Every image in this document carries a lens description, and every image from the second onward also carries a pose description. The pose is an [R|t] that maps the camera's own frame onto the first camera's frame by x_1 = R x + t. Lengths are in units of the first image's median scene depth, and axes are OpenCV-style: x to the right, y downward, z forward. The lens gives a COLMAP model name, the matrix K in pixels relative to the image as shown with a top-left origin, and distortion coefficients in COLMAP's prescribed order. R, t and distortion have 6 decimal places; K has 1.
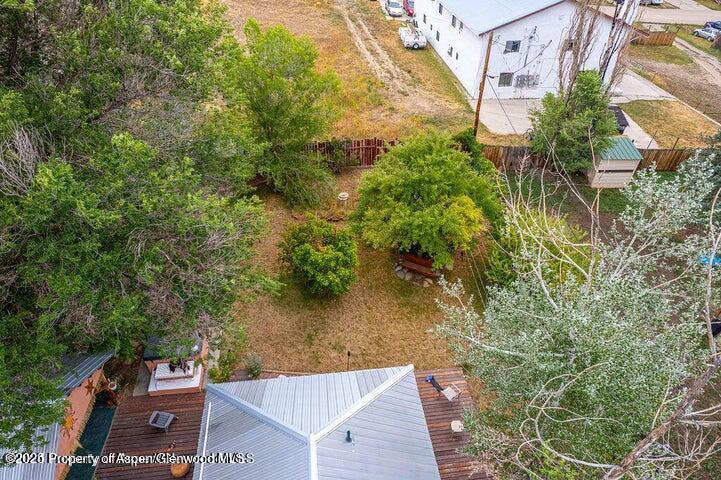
lens RADIAL K [[461.6, 0, 360.5], [0, 461.6, 240.0], [0, 0, 1]] dist [-0.074419, 0.068354]
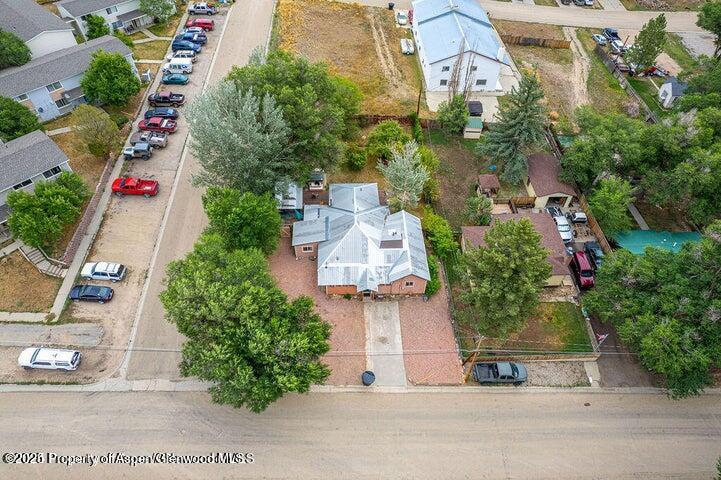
lens RADIAL K [[461.6, 0, 360.5], [0, 461.6, 240.0], [0, 0, 1]] dist [-0.074419, 0.068354]
pose [[0.997221, 0.061671, -0.041785, 0.073329], [-0.053757, 0.984069, 0.169465, 0.035695], [0.051571, -0.166748, 0.984650, -1.402579]]
